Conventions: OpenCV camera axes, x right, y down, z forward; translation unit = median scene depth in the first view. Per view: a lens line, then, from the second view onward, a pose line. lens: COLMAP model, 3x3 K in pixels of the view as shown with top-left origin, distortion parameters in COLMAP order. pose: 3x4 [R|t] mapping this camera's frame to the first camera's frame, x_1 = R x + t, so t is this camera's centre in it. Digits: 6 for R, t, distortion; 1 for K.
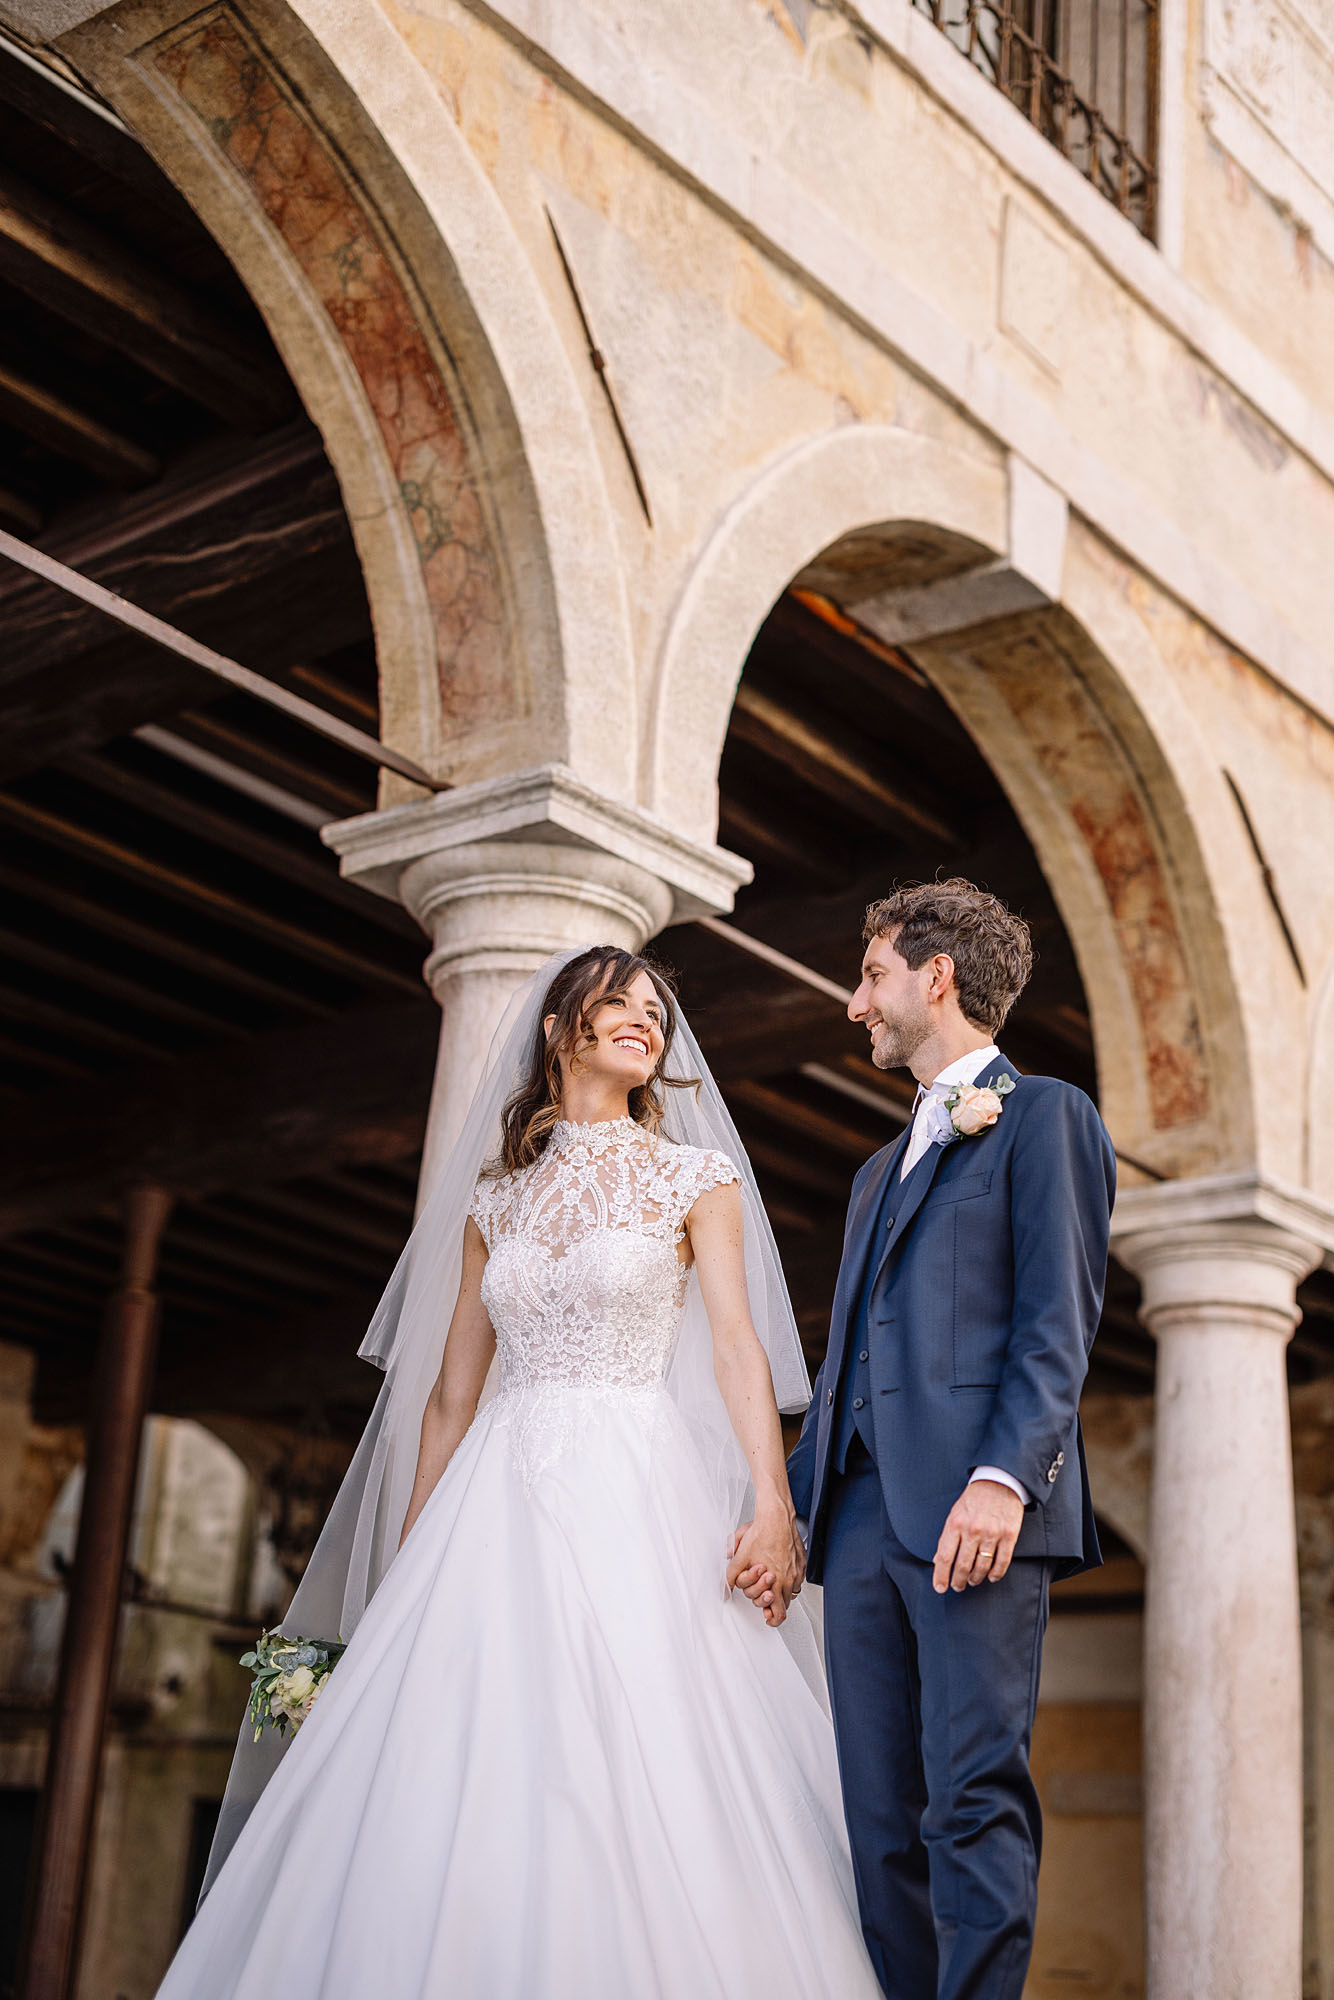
lens RADIAL K [[2917.9, 0, 638.7], [0, 2917.9, 1034.2], [0, 0, 1]] dist [0.019973, -0.002761]
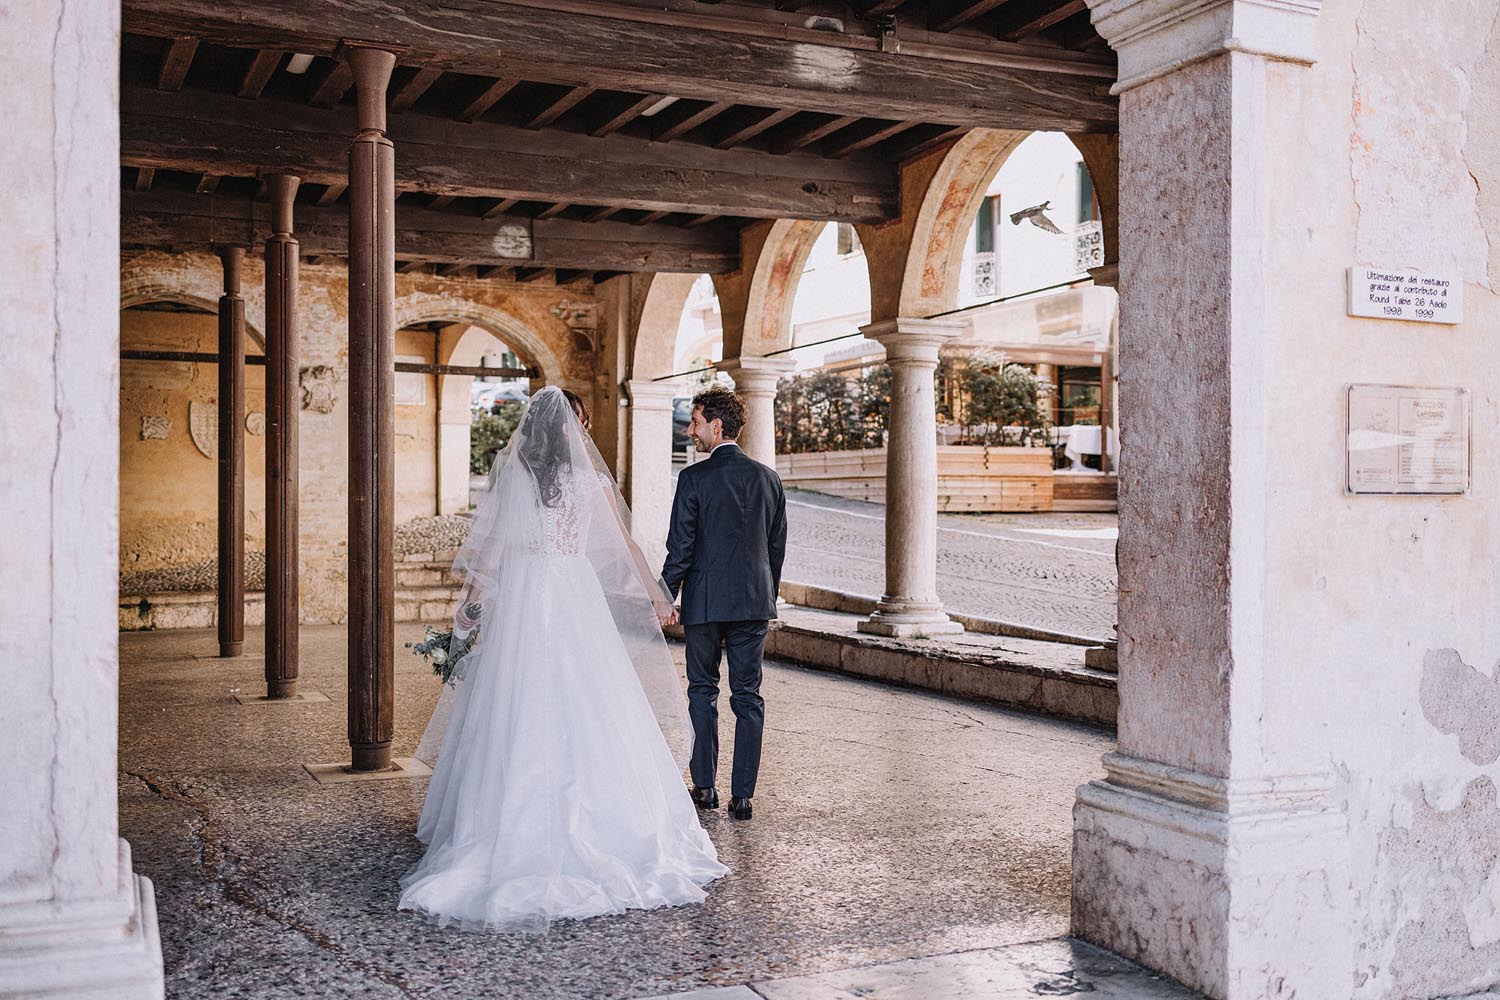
lens RADIAL K [[1514.8, 0, 750.0], [0, 1514.8, 500.0], [0, 0, 1]] dist [0.021578, -0.023045]
pose [[0.437157, -0.056596, 0.897603, -1.630929], [-0.271294, 0.943233, 0.191601, -0.022583], [-0.857493, -0.327274, 0.396987, 0.681417]]
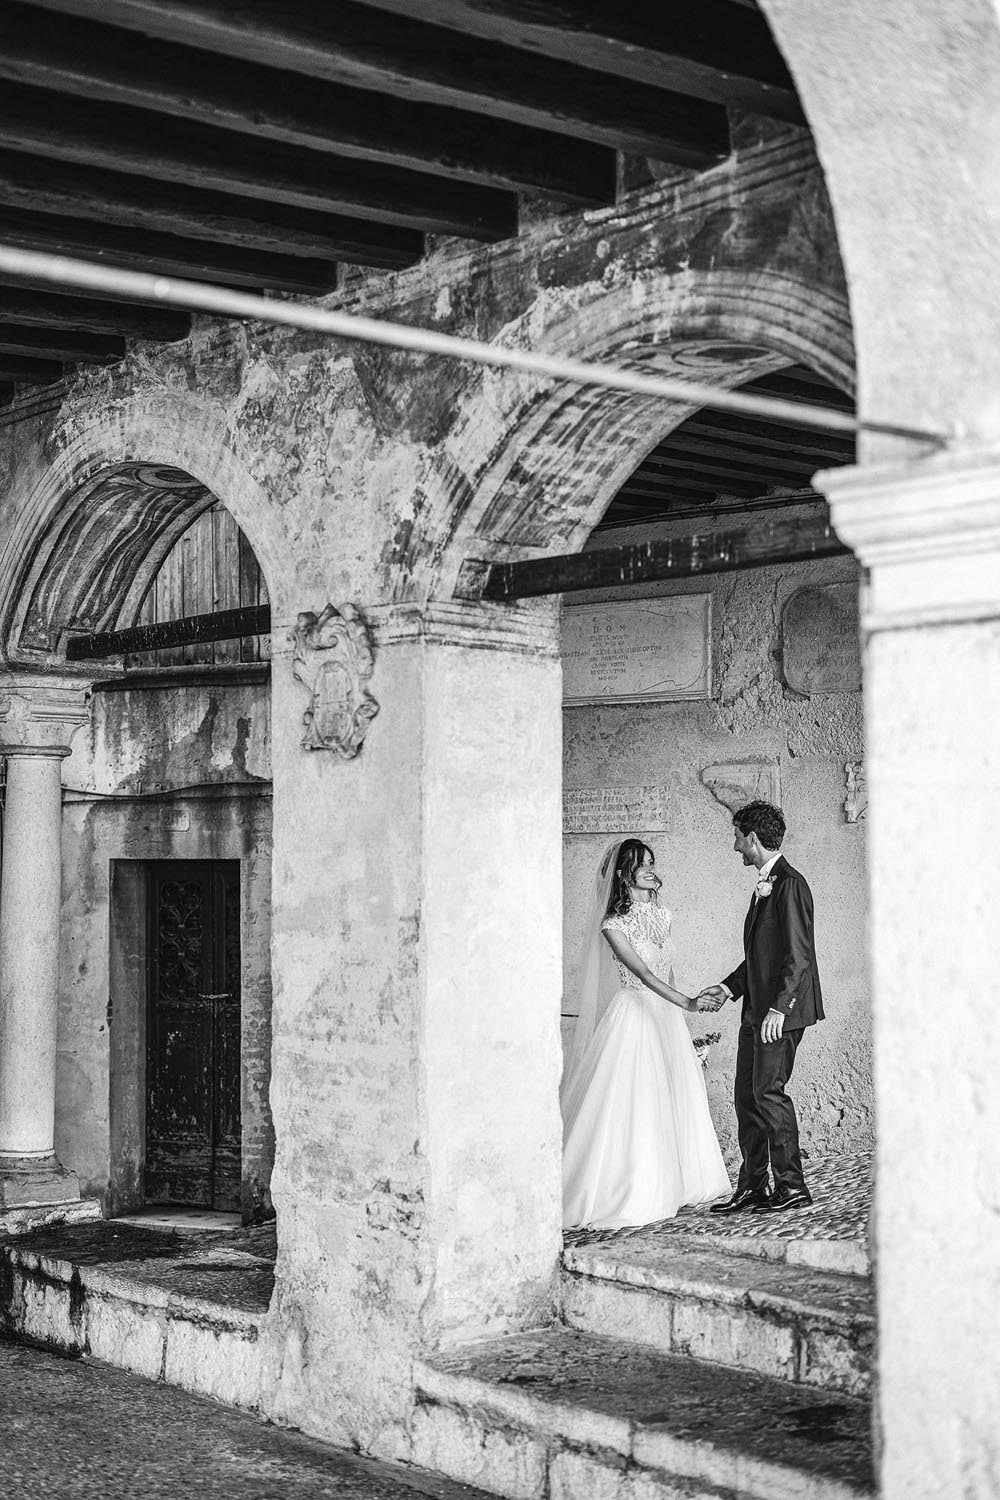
lens RADIAL K [[2188.4, 0, 478.8], [0, 2188.4, 775.6], [0, 0, 1]] dist [0.019973, -0.002761]
pose [[0.976508, -0.074316, -0.202259, 0.836382], [0.128468, 0.954370, 0.269580, 0.253087], [0.172996, -0.289231, 0.941498, 1.335044]]
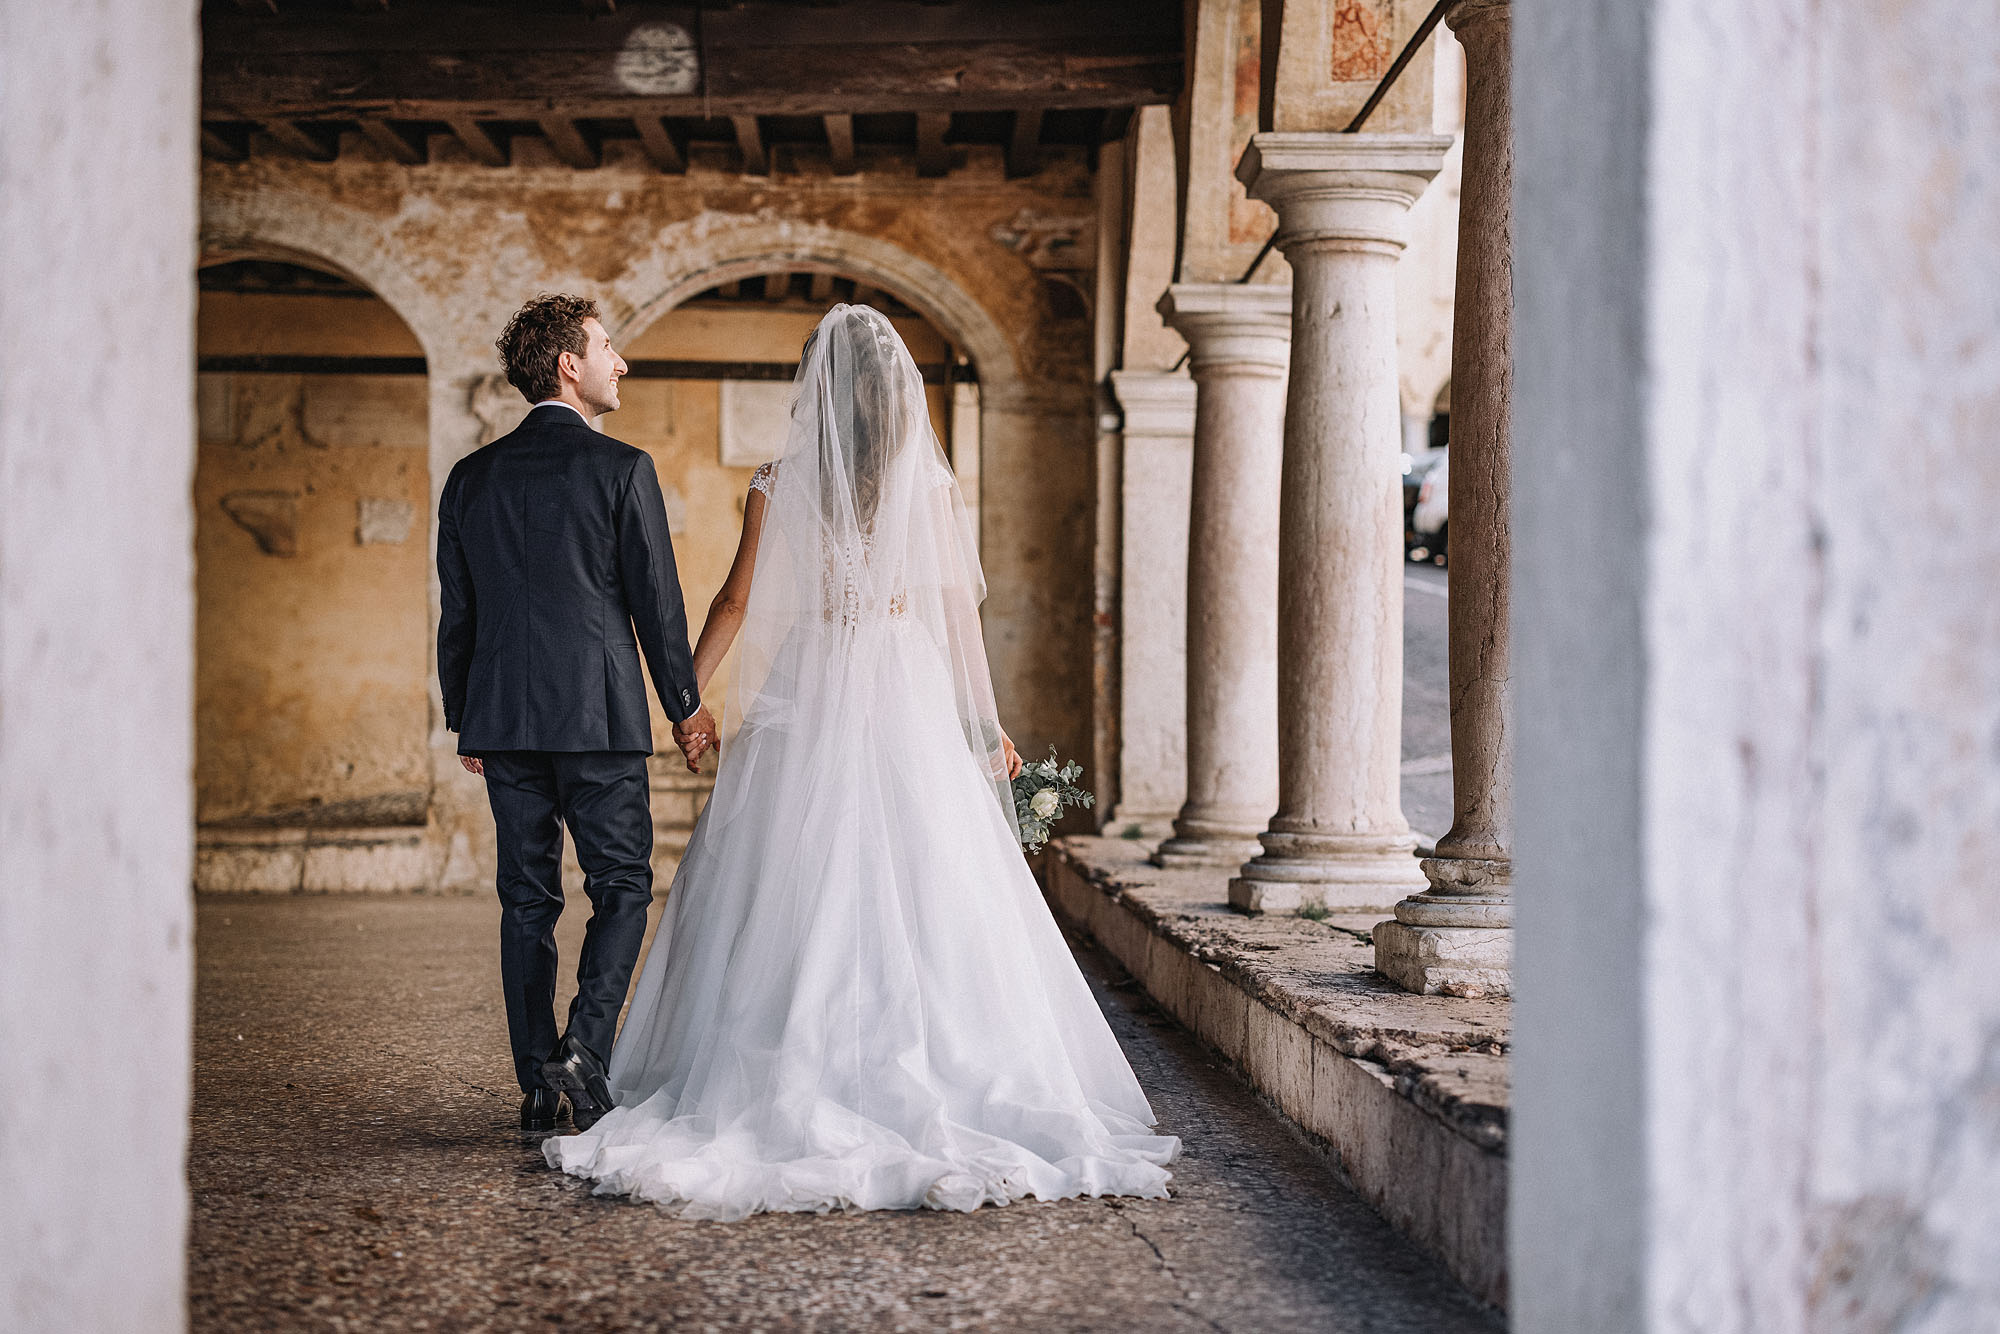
lens RADIAL K [[3024.9, 0, 971.8], [0, 3024.9, 725.8], [0, 0, 1]] dist [0.006732, 0.082527]
pose [[0.756735, -0.056428, 0.651282, -0.964566], [-0.172420, 0.943763, 0.282105, -0.051279], [-0.630574, -0.325773, 0.704449, 0.239409]]
